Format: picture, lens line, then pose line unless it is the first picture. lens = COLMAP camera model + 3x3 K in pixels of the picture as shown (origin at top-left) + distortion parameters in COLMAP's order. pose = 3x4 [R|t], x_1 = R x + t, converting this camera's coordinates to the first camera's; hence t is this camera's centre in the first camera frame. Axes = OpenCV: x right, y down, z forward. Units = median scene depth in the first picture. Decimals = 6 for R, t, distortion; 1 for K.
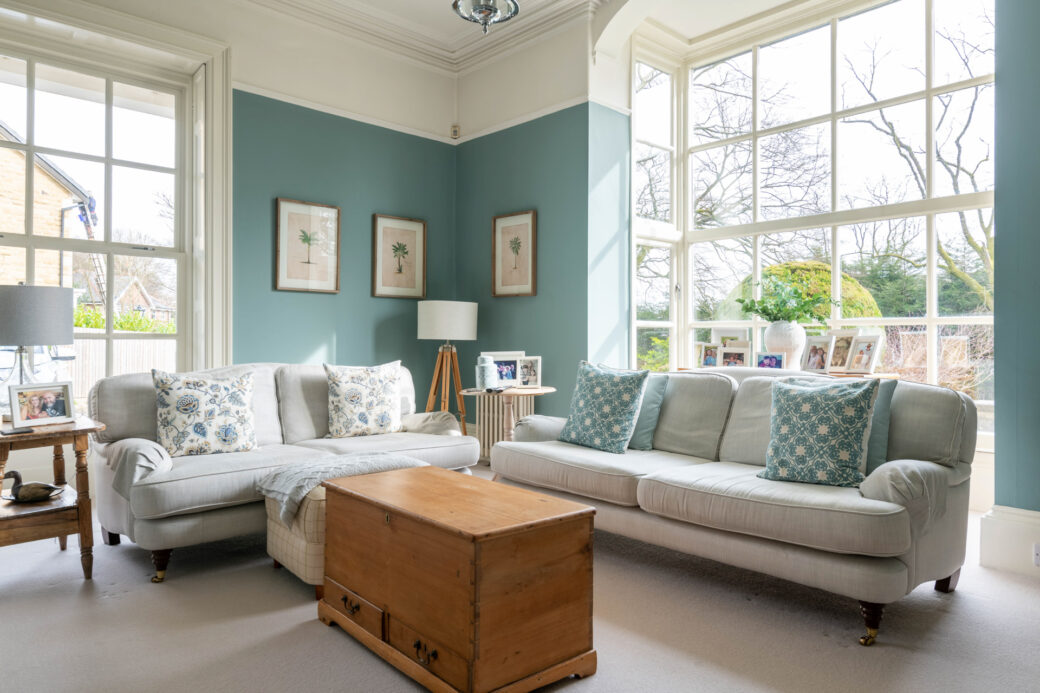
lens RADIAL K [[671.8, 0, 531.2], [0, 671.8, 340.4], [0, 0, 1]] dist [0.009987, 0.002883]
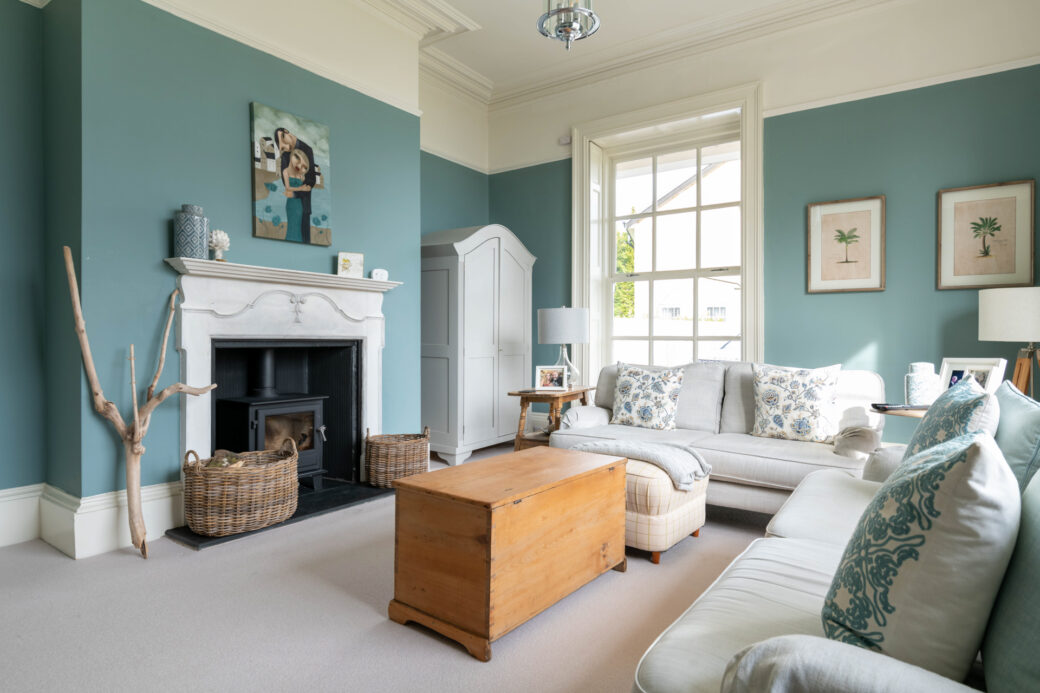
lens RADIAL K [[595.1, 0, 525.5], [0, 595.1, 352.2], [0, 0, 1]] dist [0.002410, -0.000757]
pose [[0.195854, 0.018704, -0.980455, 0.577504], [-0.004374, 0.999825, 0.018200, 0.001697], [0.980623, 0.000724, 0.195901, 0.514530]]
